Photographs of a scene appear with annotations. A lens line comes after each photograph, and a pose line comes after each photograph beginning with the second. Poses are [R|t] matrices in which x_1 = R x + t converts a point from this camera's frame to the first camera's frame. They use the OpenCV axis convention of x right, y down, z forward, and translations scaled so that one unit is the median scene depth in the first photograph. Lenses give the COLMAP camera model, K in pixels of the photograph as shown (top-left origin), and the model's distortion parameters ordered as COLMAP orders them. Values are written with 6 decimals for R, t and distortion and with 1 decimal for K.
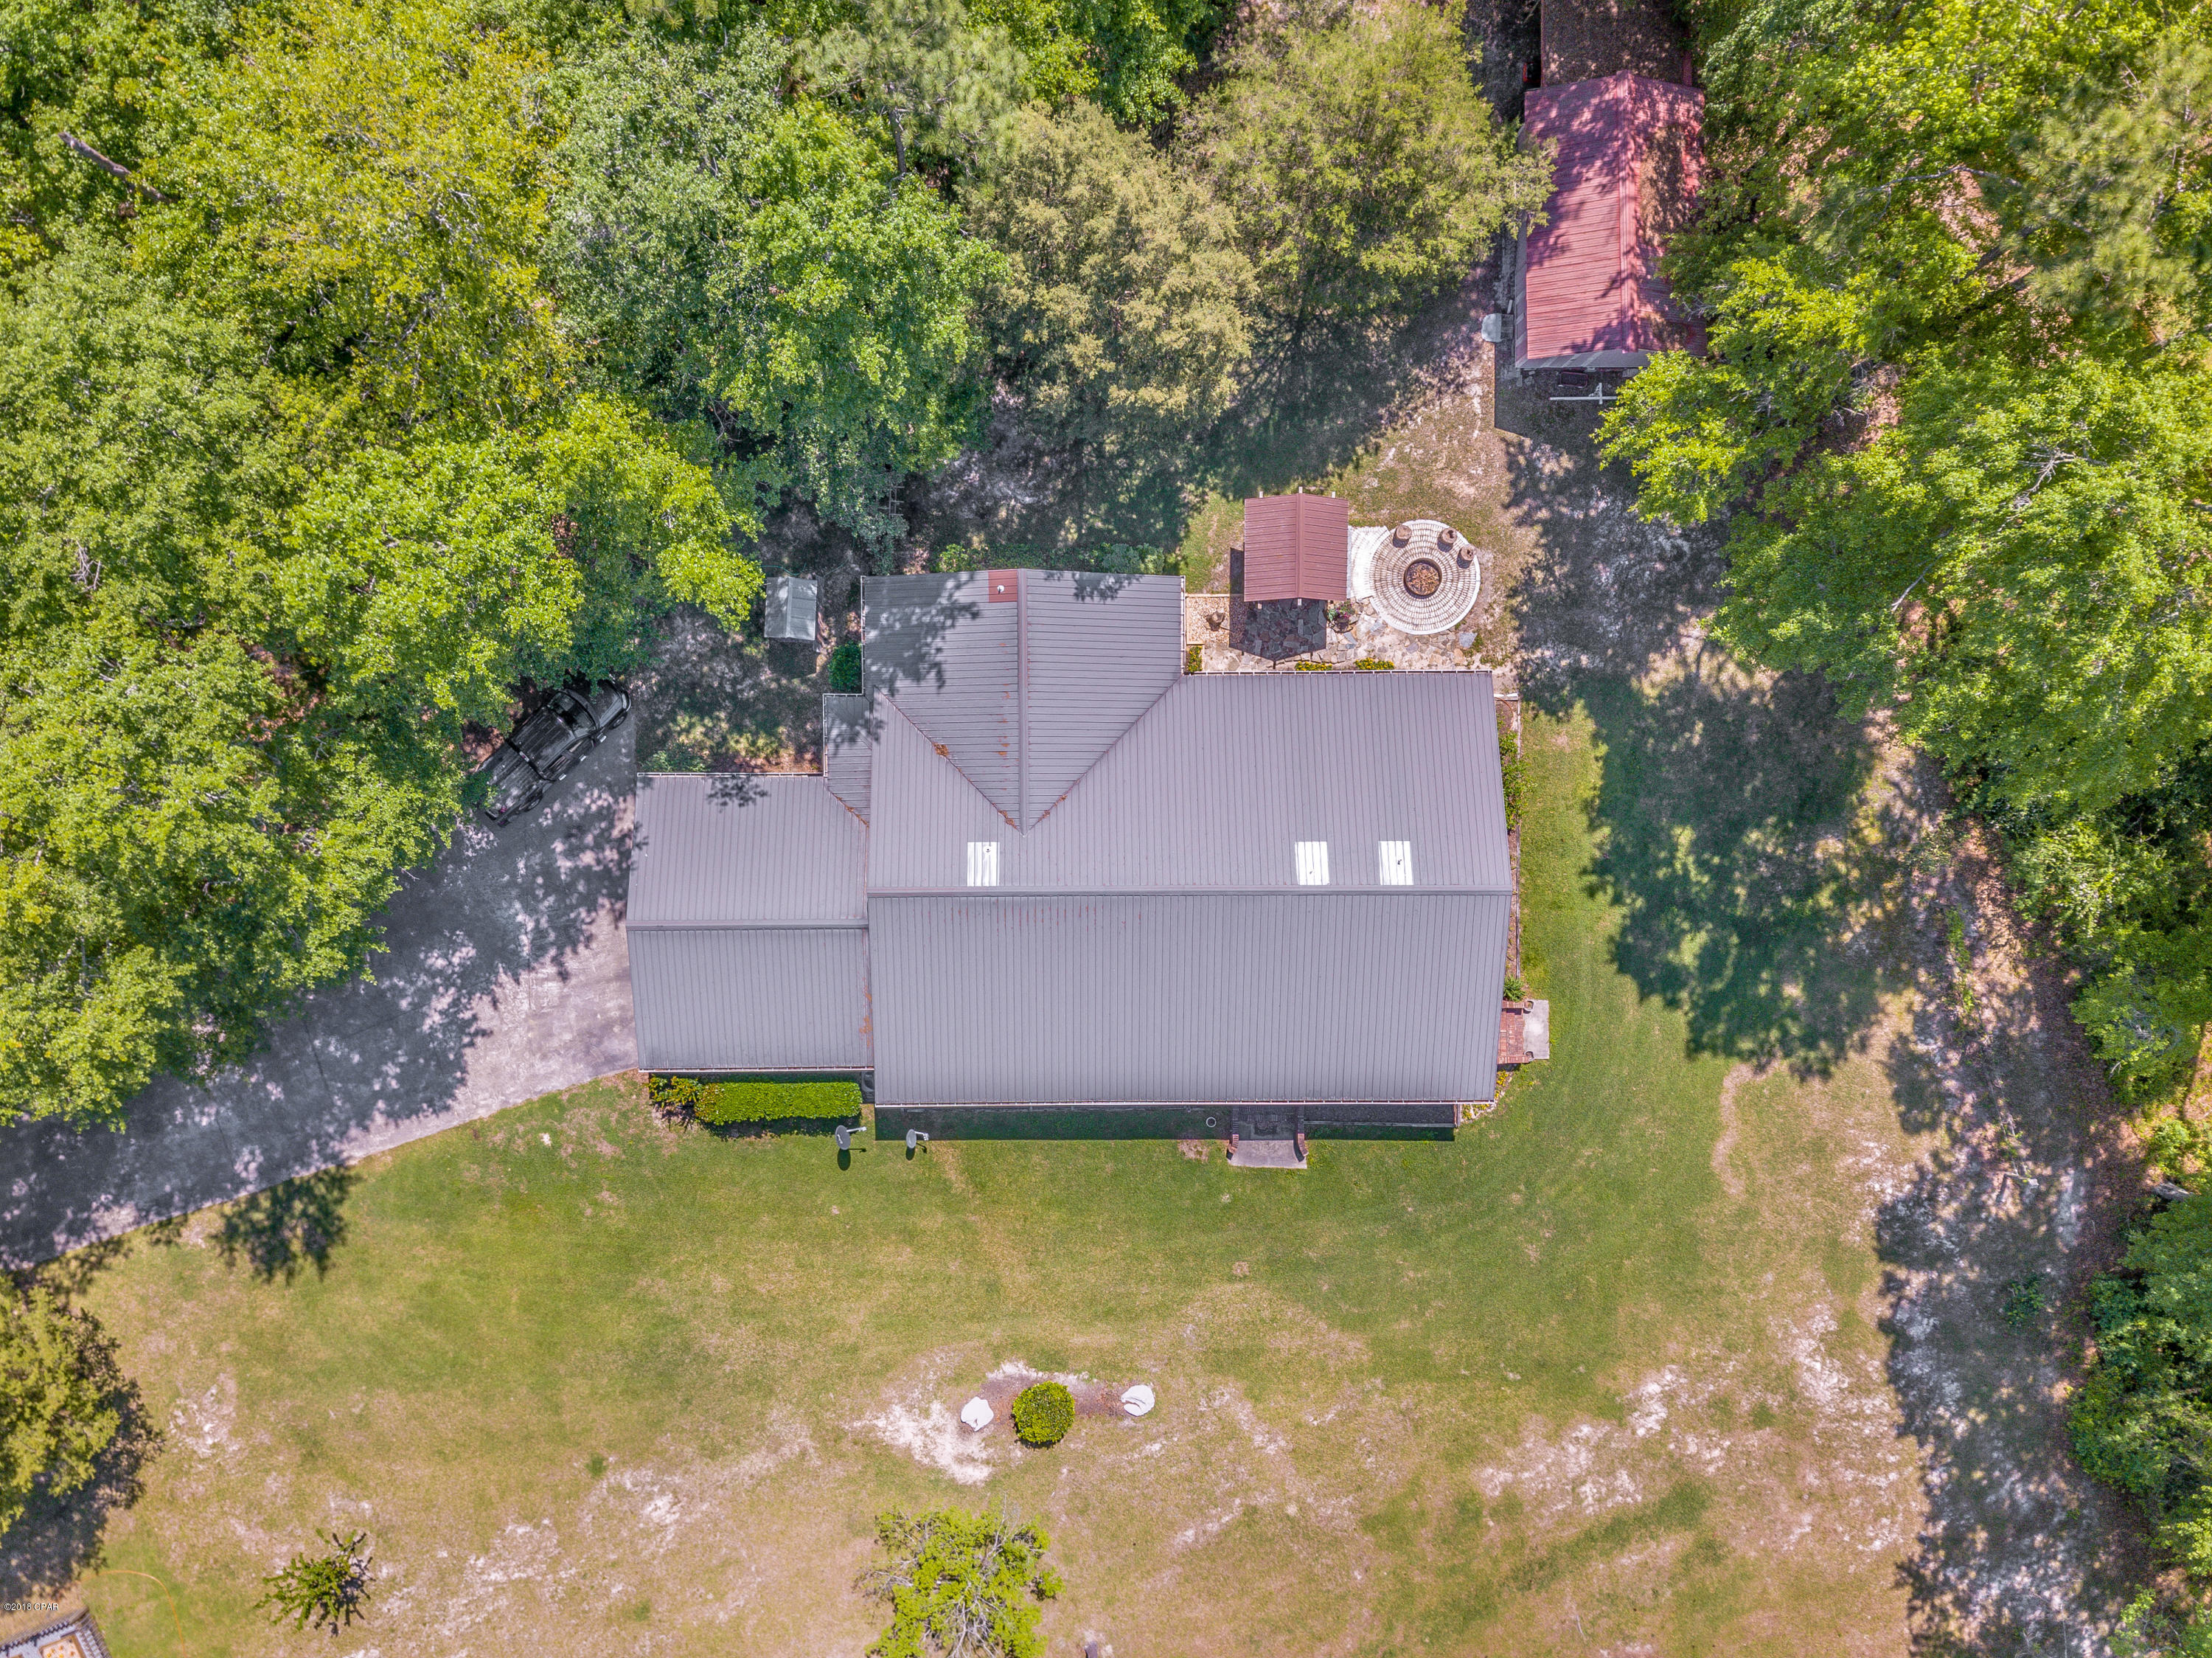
lens RADIAL K [[1445.6, 0, 1106.0], [0, 1445.6, 829.0], [0, 0, 1]] dist [0.005052, 0.002469]
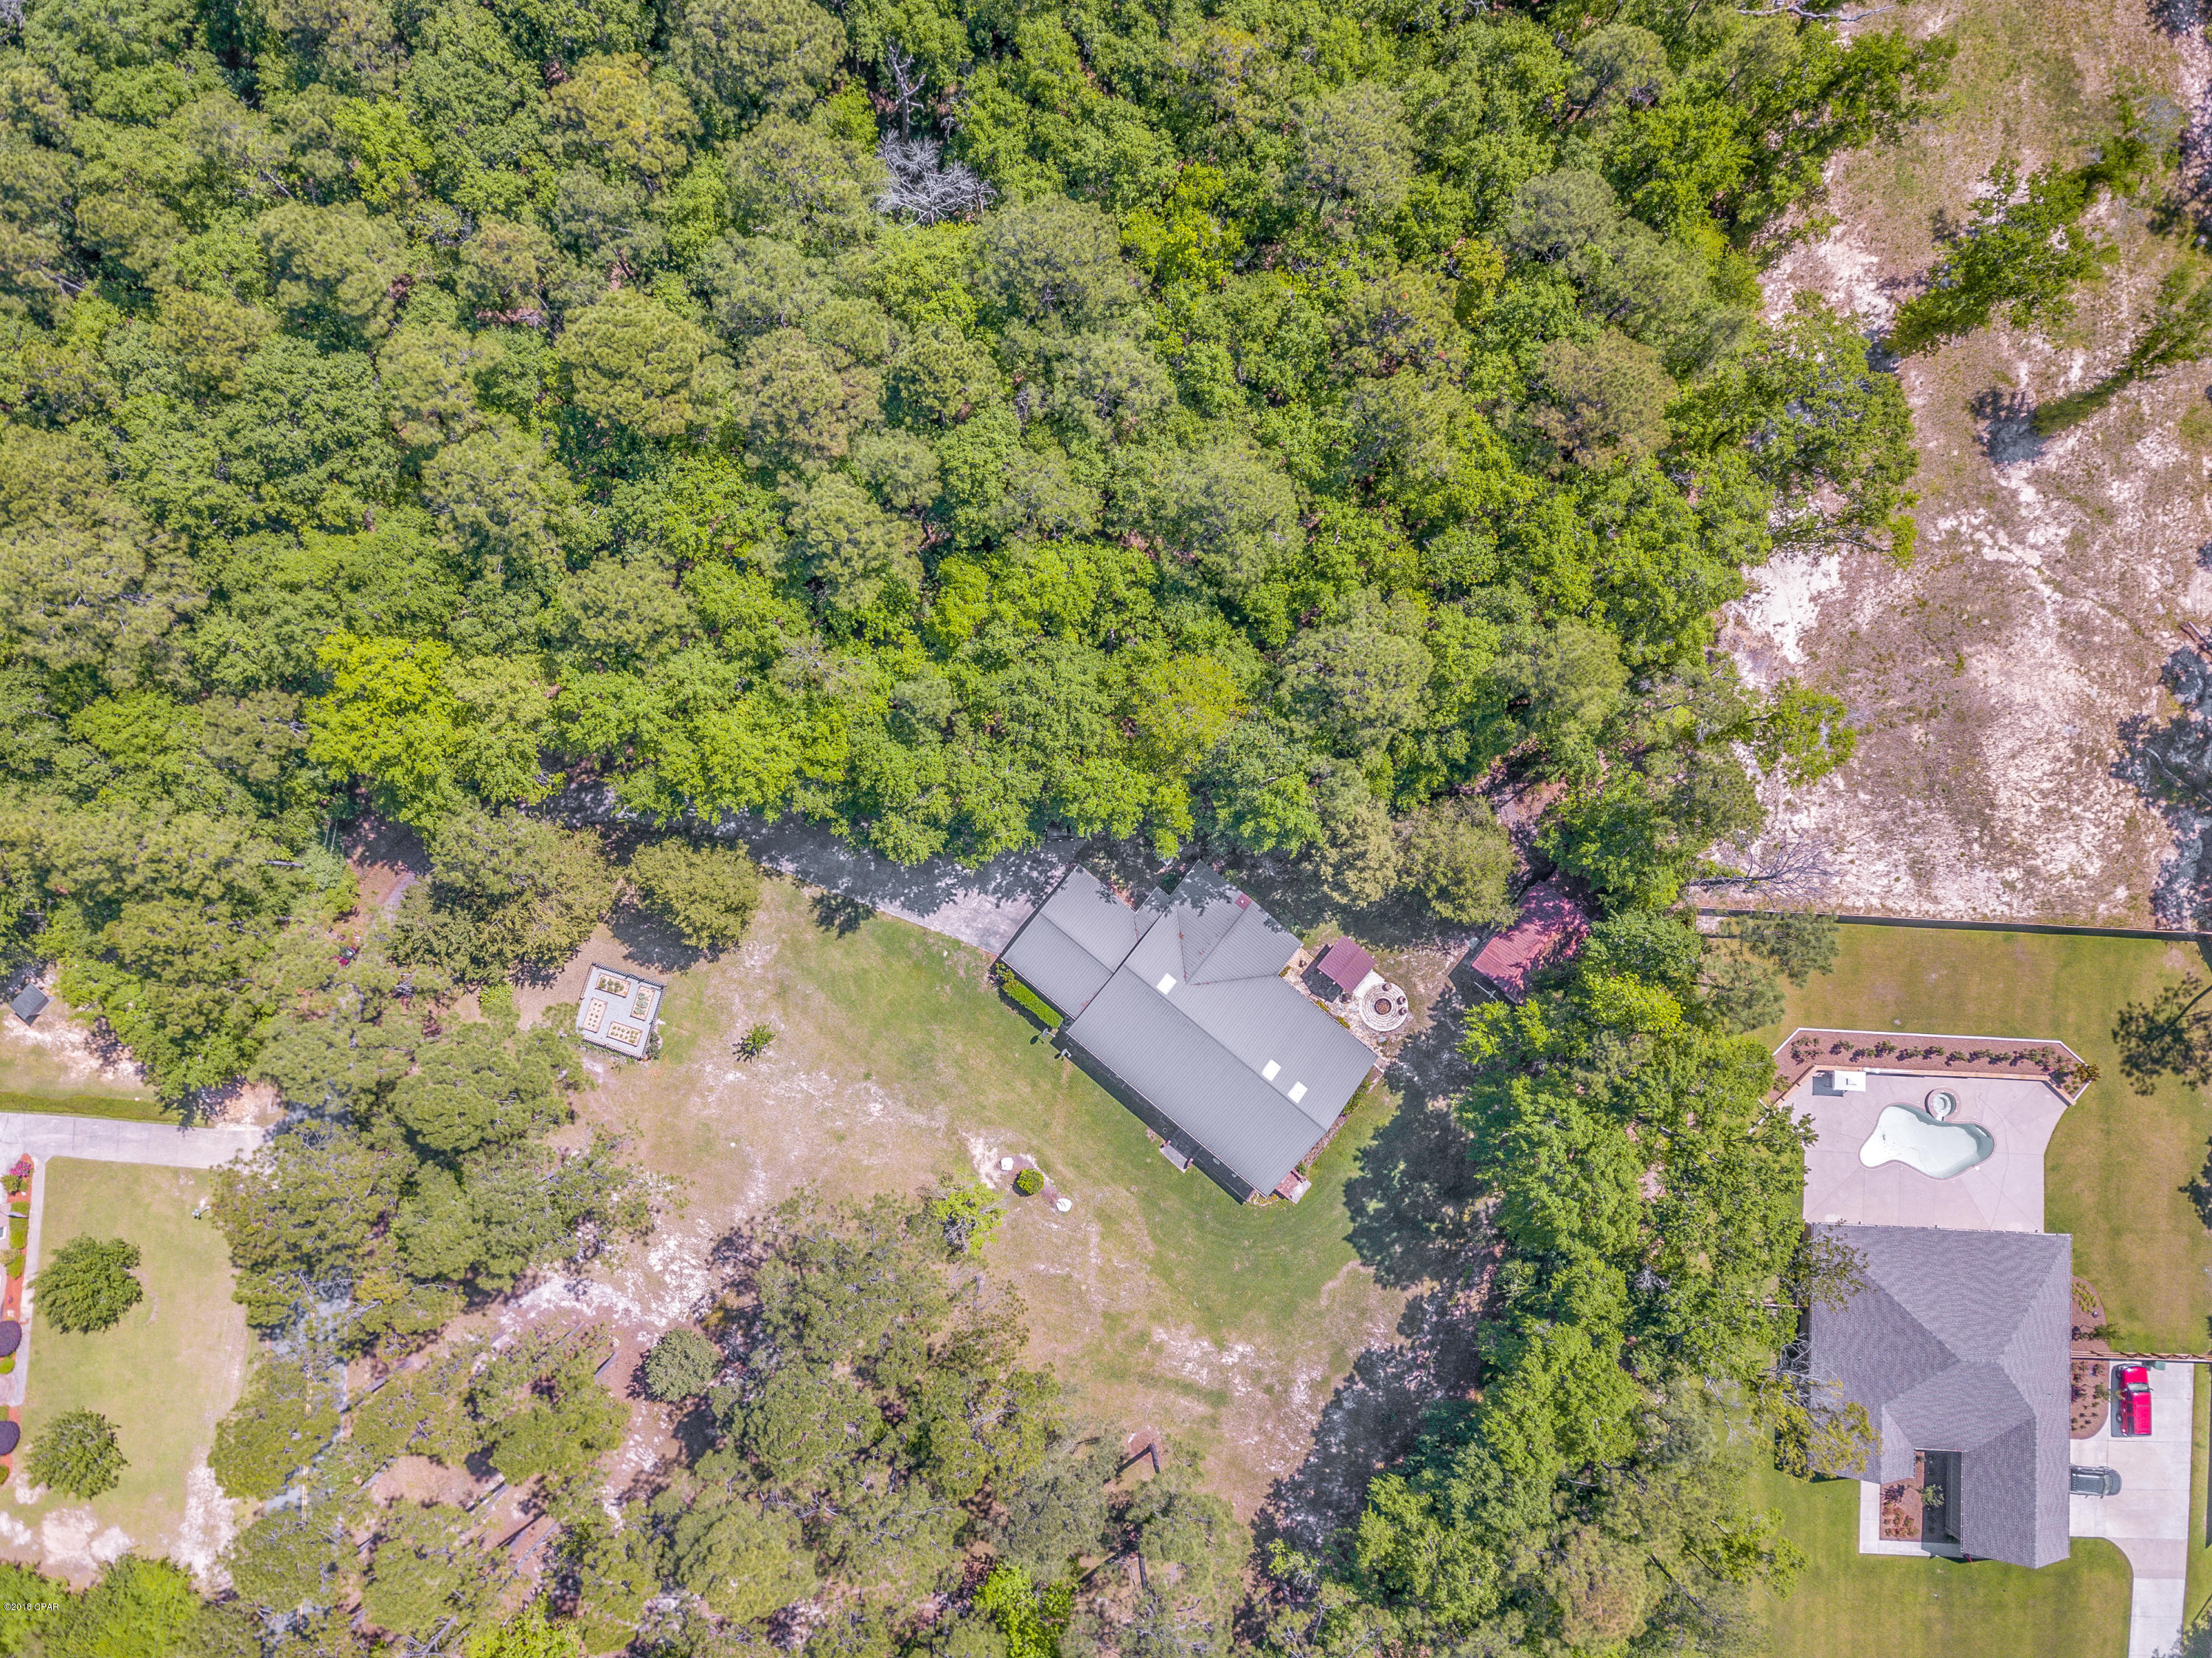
lens RADIAL K [[1552.5, 0, 1106.0], [0, 1552.5, 829.0], [0, 0, 1]] dist [0.056182, -0.001085]
pose [[0.771408, 0.635773, -0.026866, -0.244538], [-0.636213, 0.769723, -0.052535, 0.023259], [-0.012721, 0.057618, 0.998258, -1.542804]]
